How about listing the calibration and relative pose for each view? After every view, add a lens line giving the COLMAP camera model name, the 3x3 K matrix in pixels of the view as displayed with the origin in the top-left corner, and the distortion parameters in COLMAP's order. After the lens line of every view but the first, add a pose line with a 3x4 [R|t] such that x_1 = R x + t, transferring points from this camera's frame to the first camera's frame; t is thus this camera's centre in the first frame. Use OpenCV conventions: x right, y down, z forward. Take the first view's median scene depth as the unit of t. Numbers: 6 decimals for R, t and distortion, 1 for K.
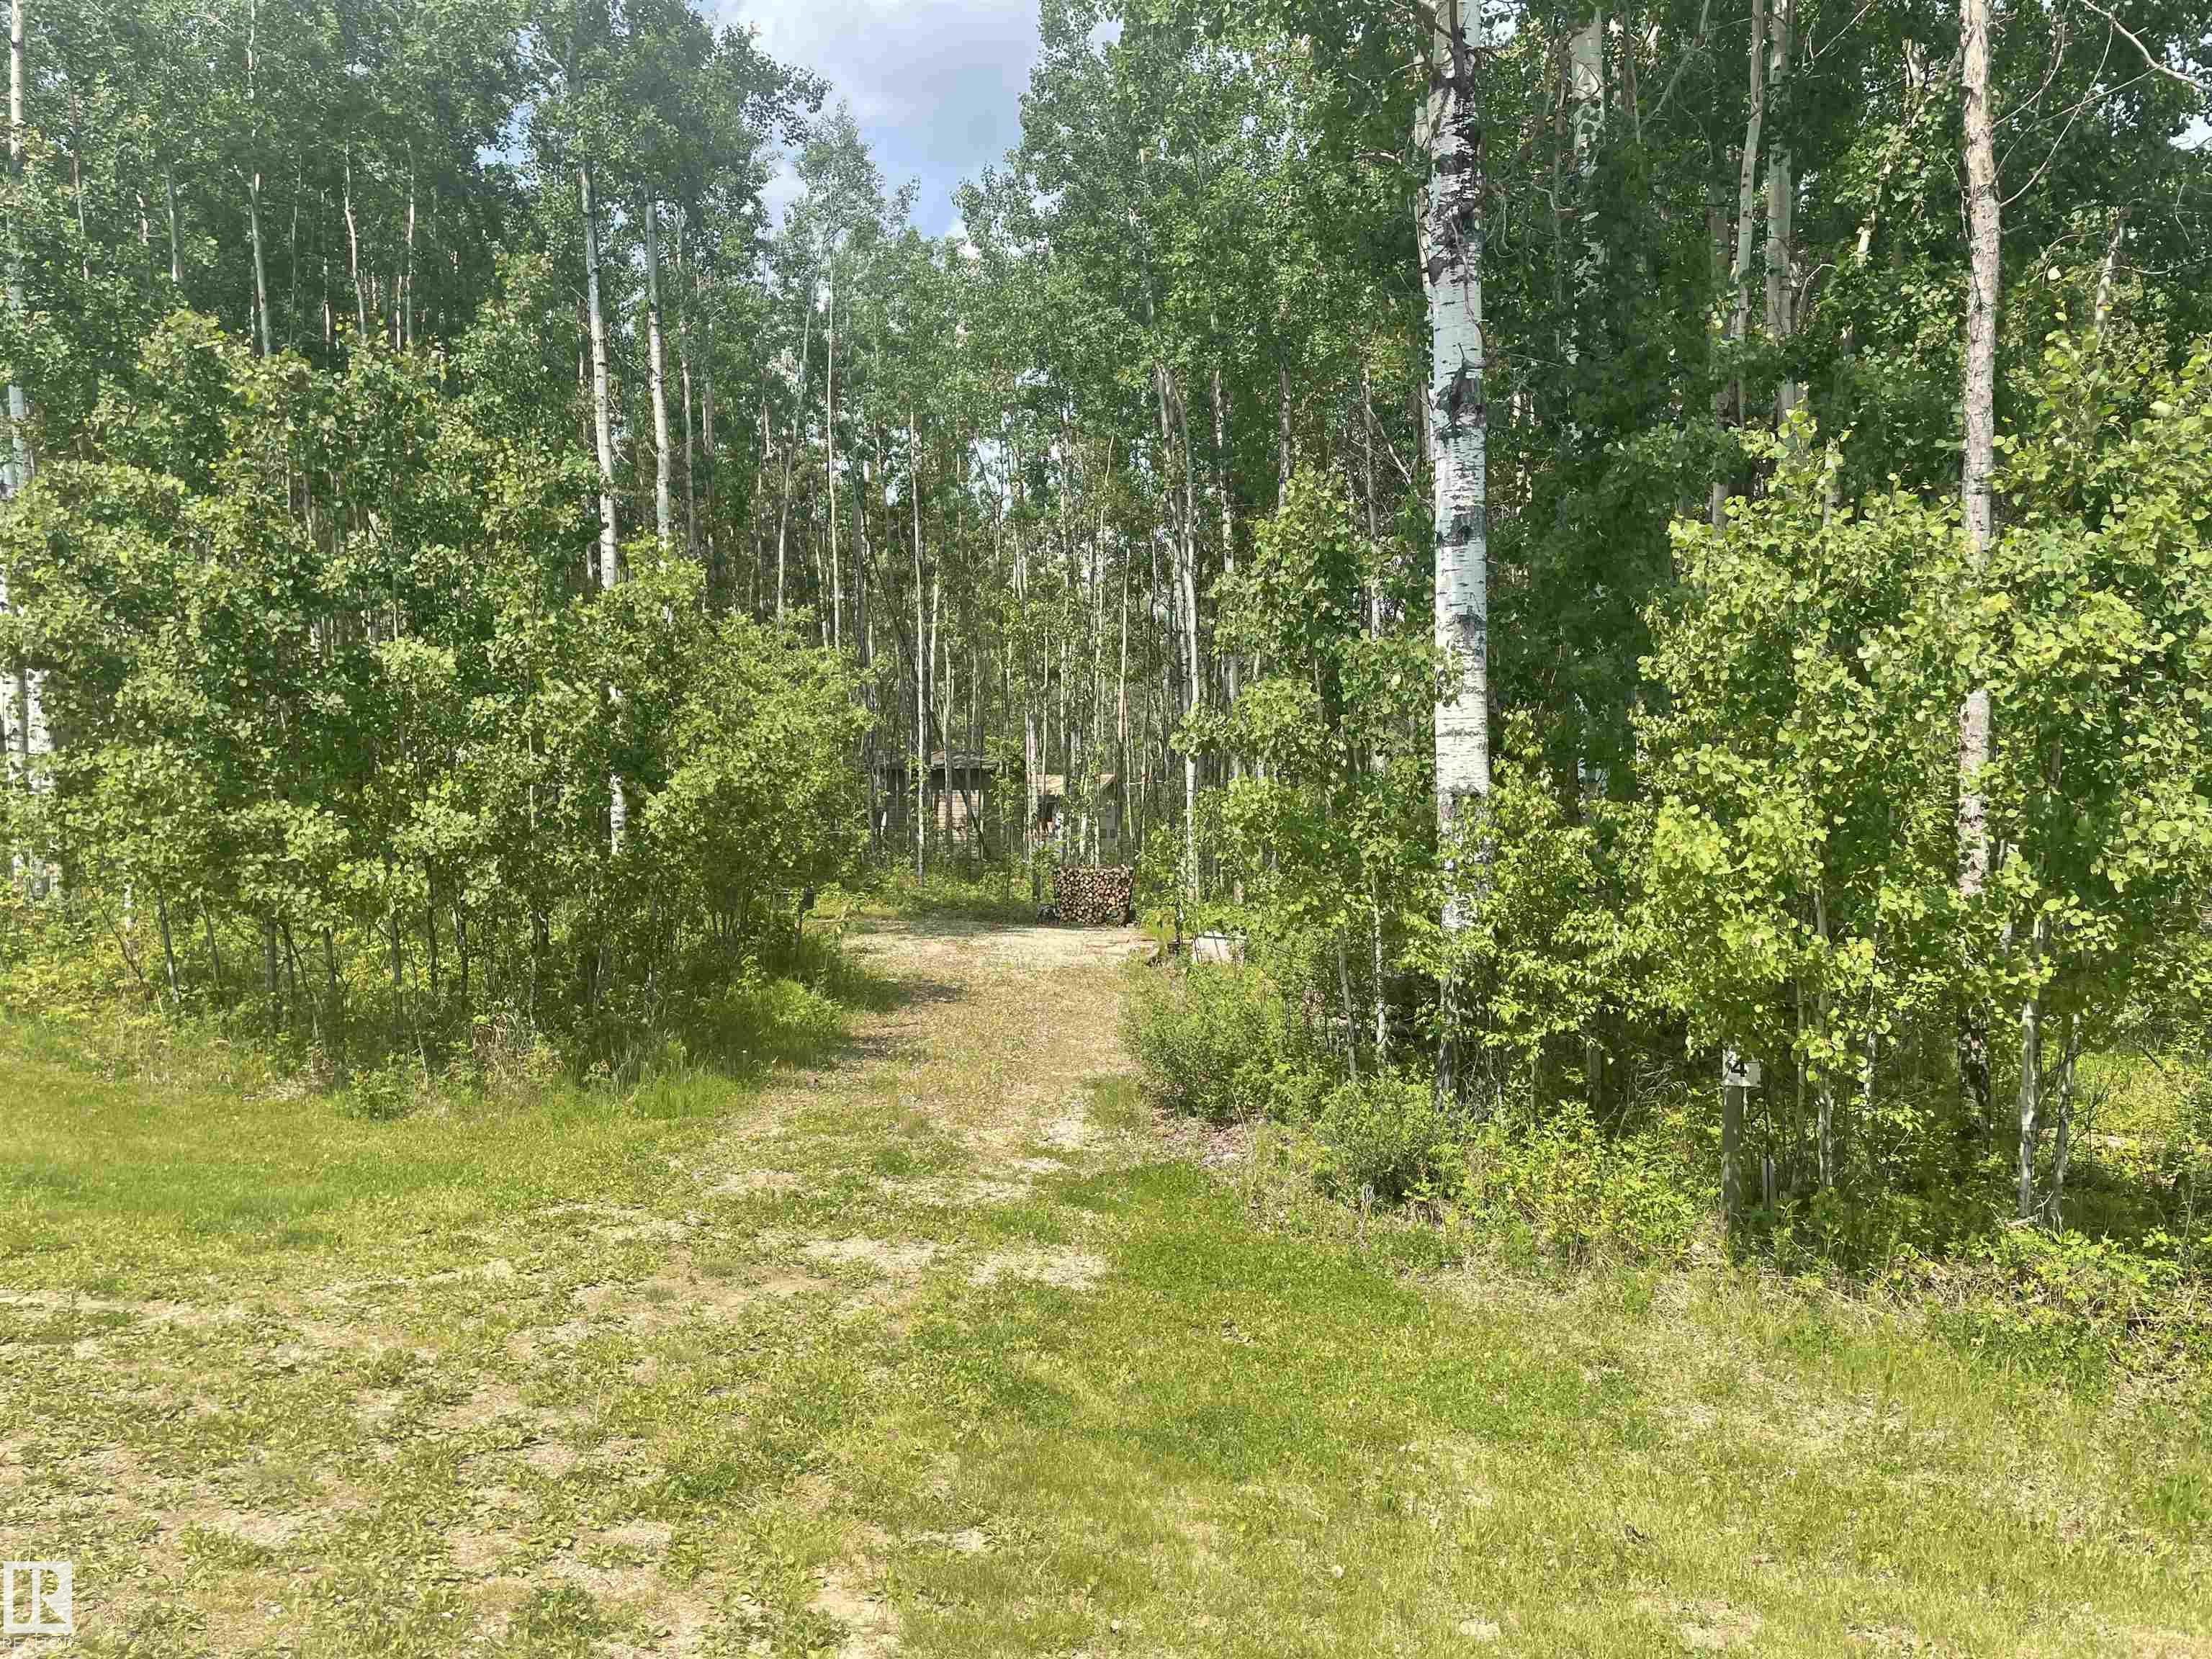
lens RADIAL K [[1657.2, 0, 1099.1], [0, 1657.2, 869.8], [0, 0, 1]] dist [0.082569, -0.095416]
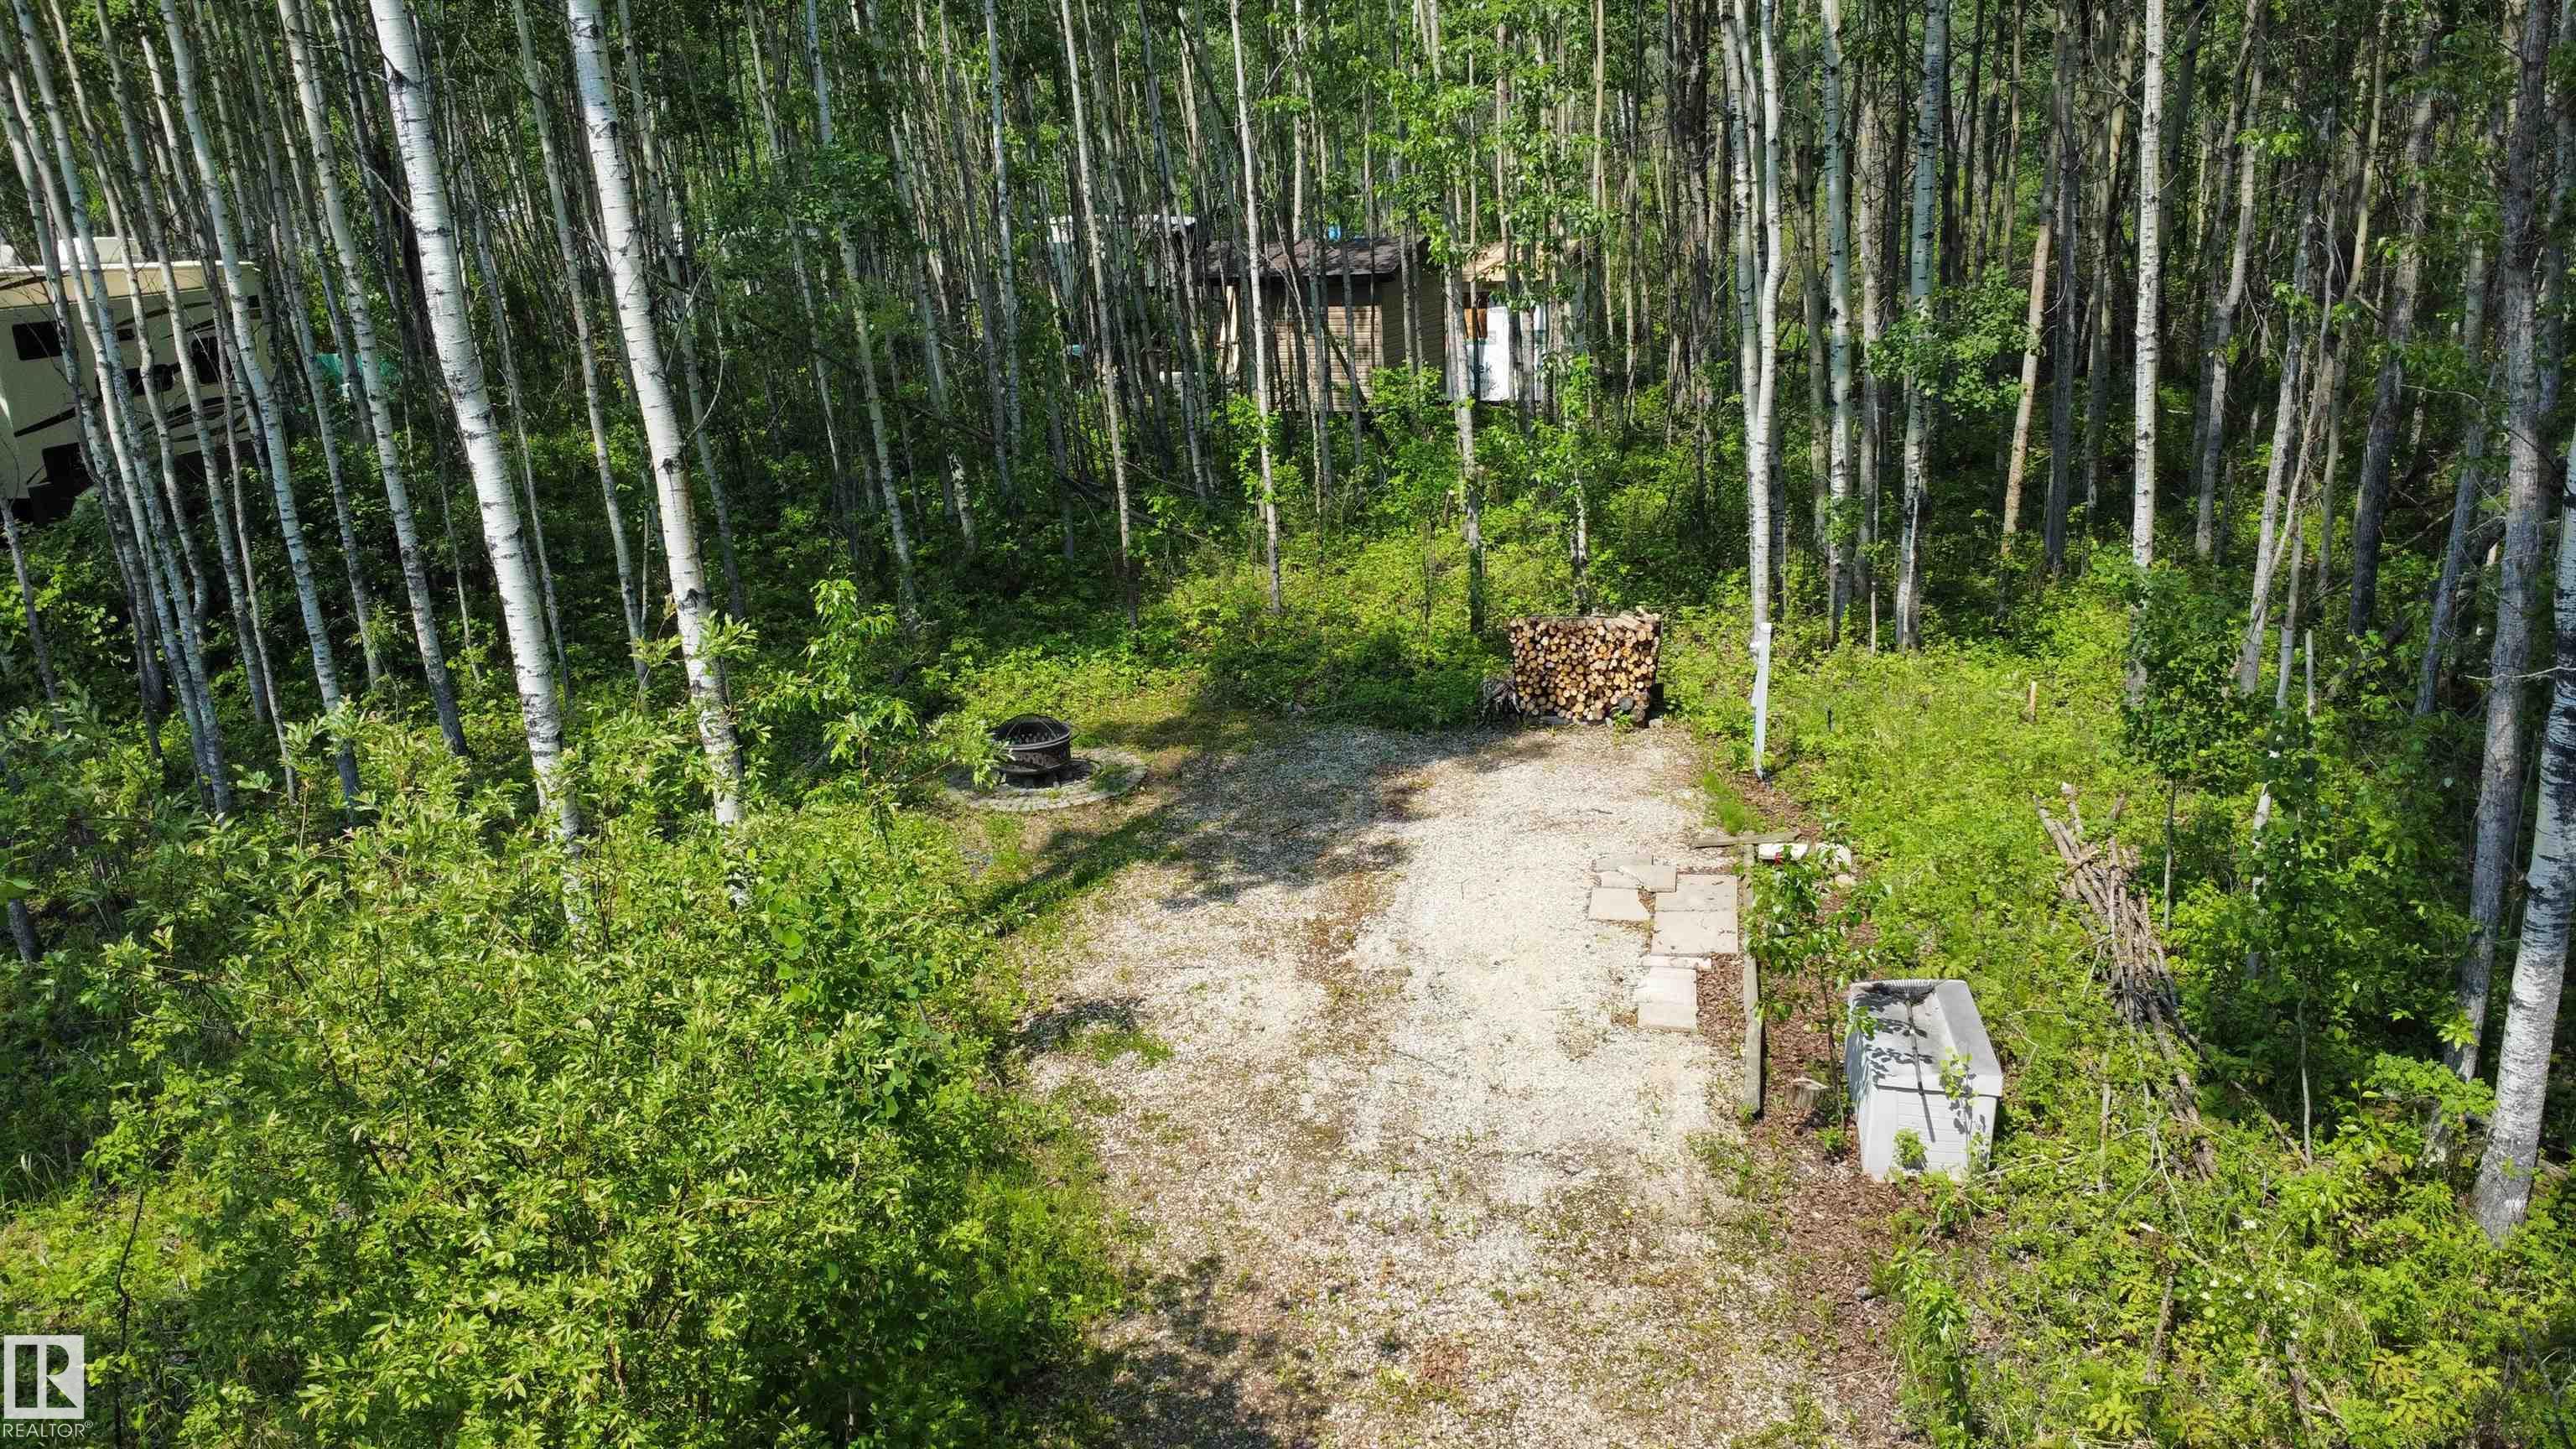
lens RADIAL K [[1859.9, 0, 1287.2], [0, 1859.9, 708.4], [0, 0, 1]] dist [-0.026789, -0.010576]
pose [[0.990152, -0.024111, -0.137902, -0.045447], [0.058775, 0.965632, 0.253182, -0.349213], [0.127058, -0.258794, 0.957540, 1.064946]]
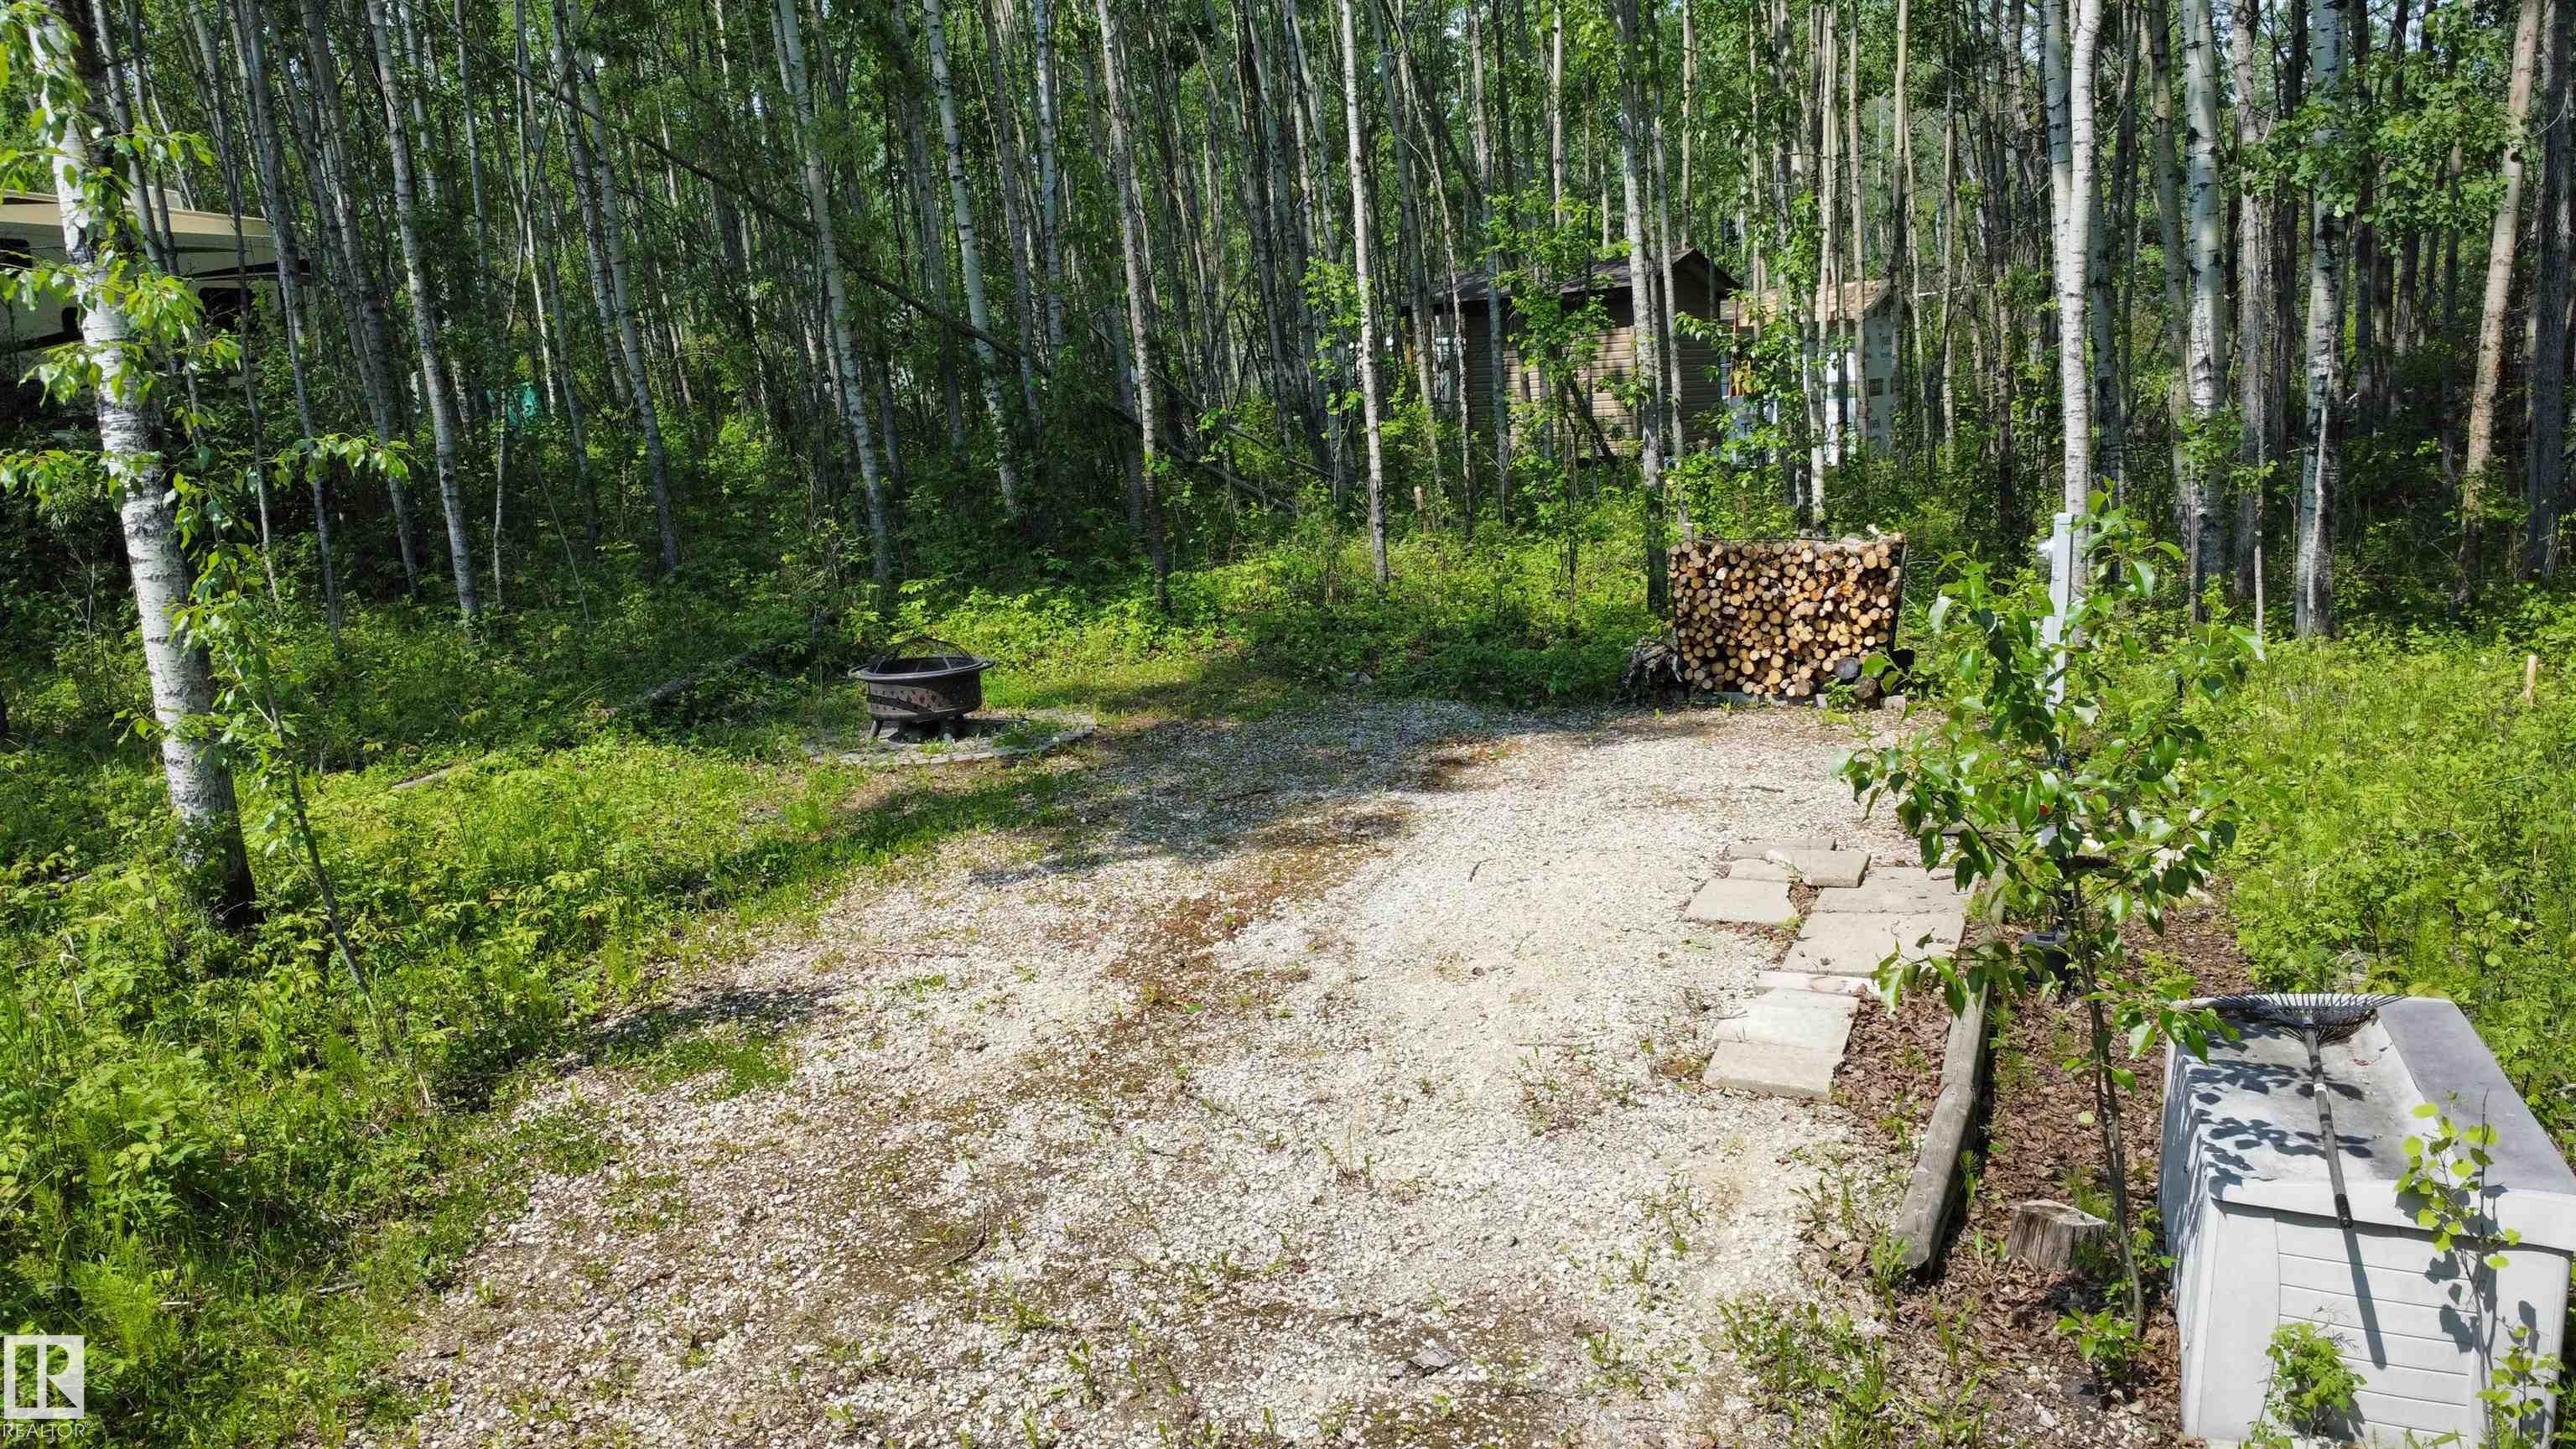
lens RADIAL K [[1859.9, 0, 1290.9], [0, 1859.9, 721.2], [0, 0, 1]] dist [-0.026789, -0.010576]
pose [[0.948177, -0.011416, -0.317539, 0.056931], [0.060585, 0.987515, 0.145406, -0.072572], [0.311915, -0.157108, 0.937031, 1.562494]]
